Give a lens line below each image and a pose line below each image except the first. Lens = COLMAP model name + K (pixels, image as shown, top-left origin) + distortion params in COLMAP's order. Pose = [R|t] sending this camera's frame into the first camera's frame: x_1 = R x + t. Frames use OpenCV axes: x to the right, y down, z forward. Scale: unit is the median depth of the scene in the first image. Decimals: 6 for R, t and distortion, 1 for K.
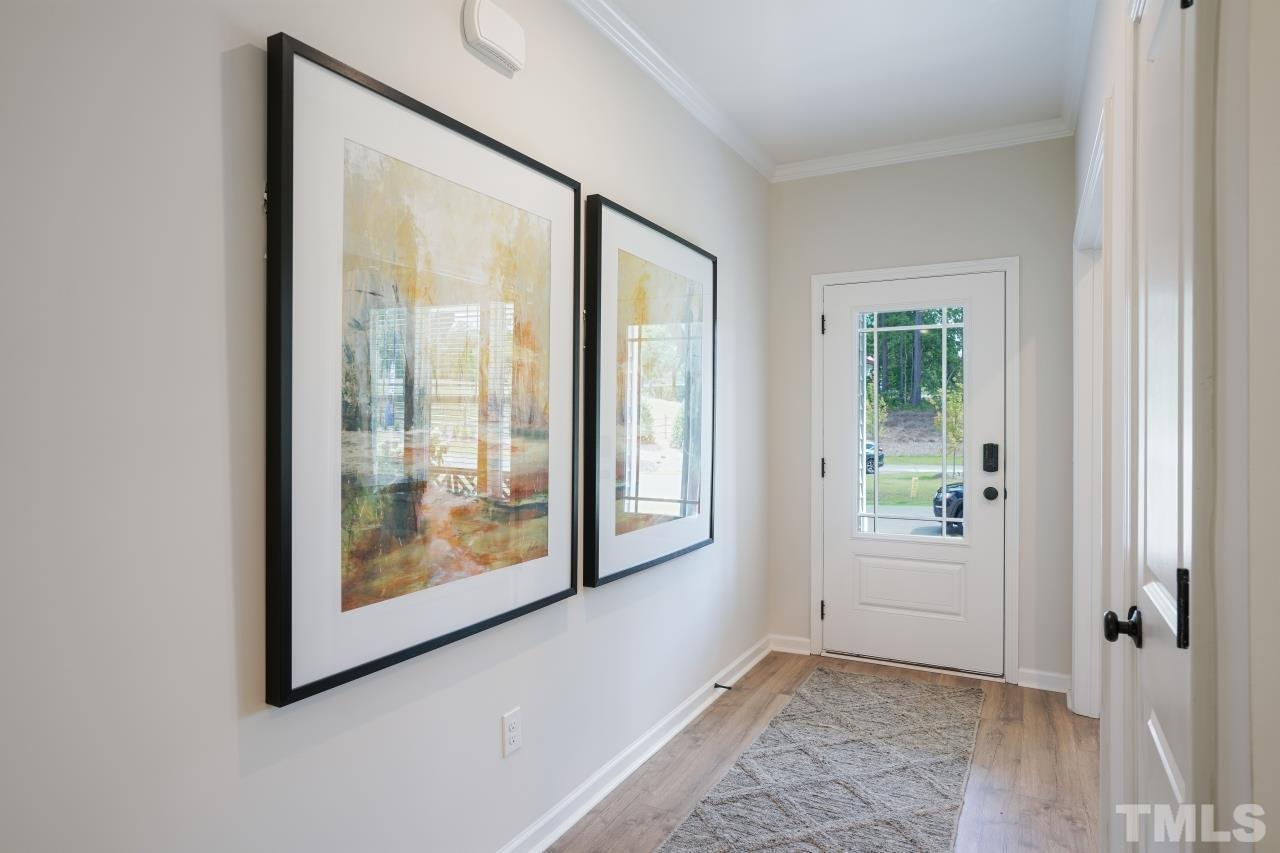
lens RADIAL K [[738.5, 0, 640.0], [0, 738.5, 426.5], [0, 0, 1]] dist [-0.040833, -0.000023]
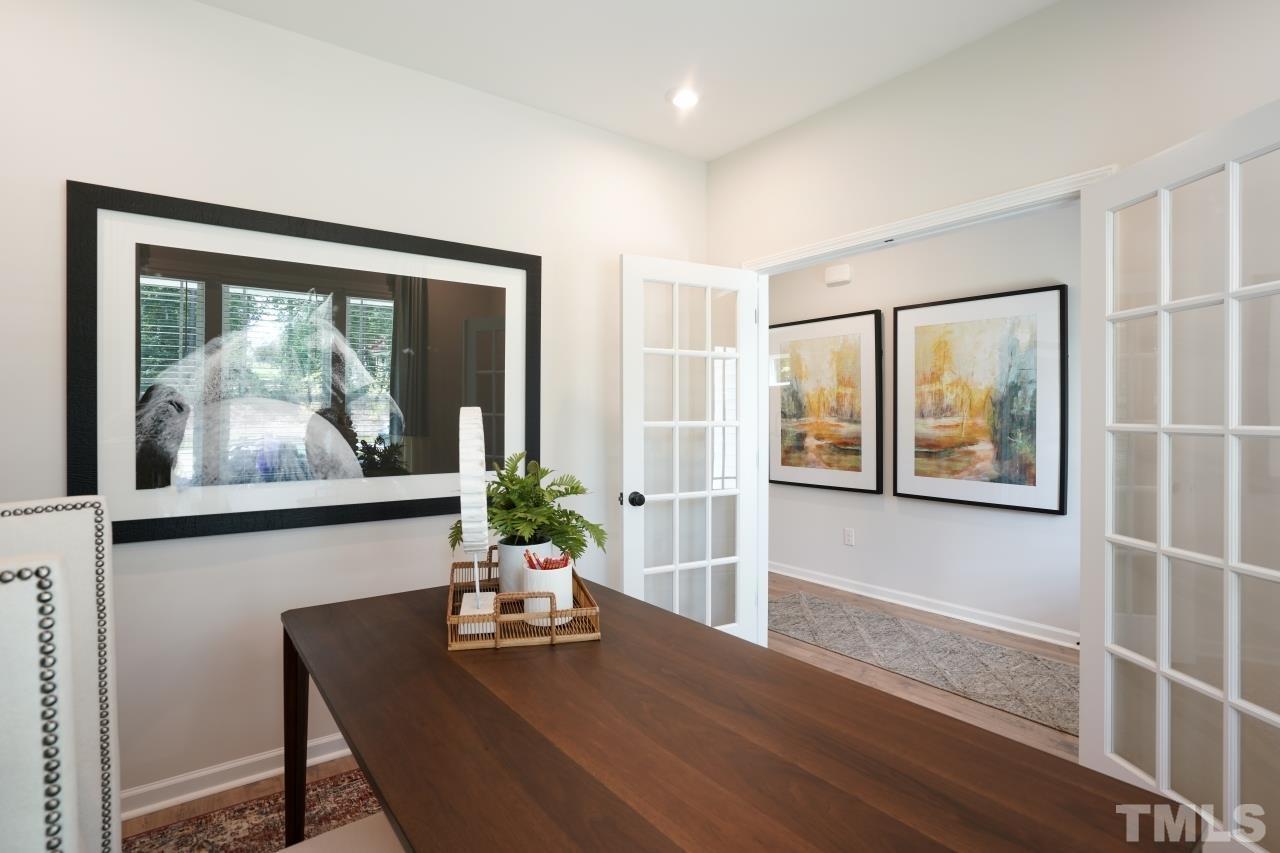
lens RADIAL K [[638.4, 0, 637.9], [0, 638.4, 412.4], [0, 0, 1]] dist [-0.000038, -0.000018]
pose [[-0.411120, -0.001005, -0.911581, 2.160595], [-0.007344, 0.999971, 0.002210, -0.019464], [0.911552, 0.007604, -0.411115, 1.236946]]
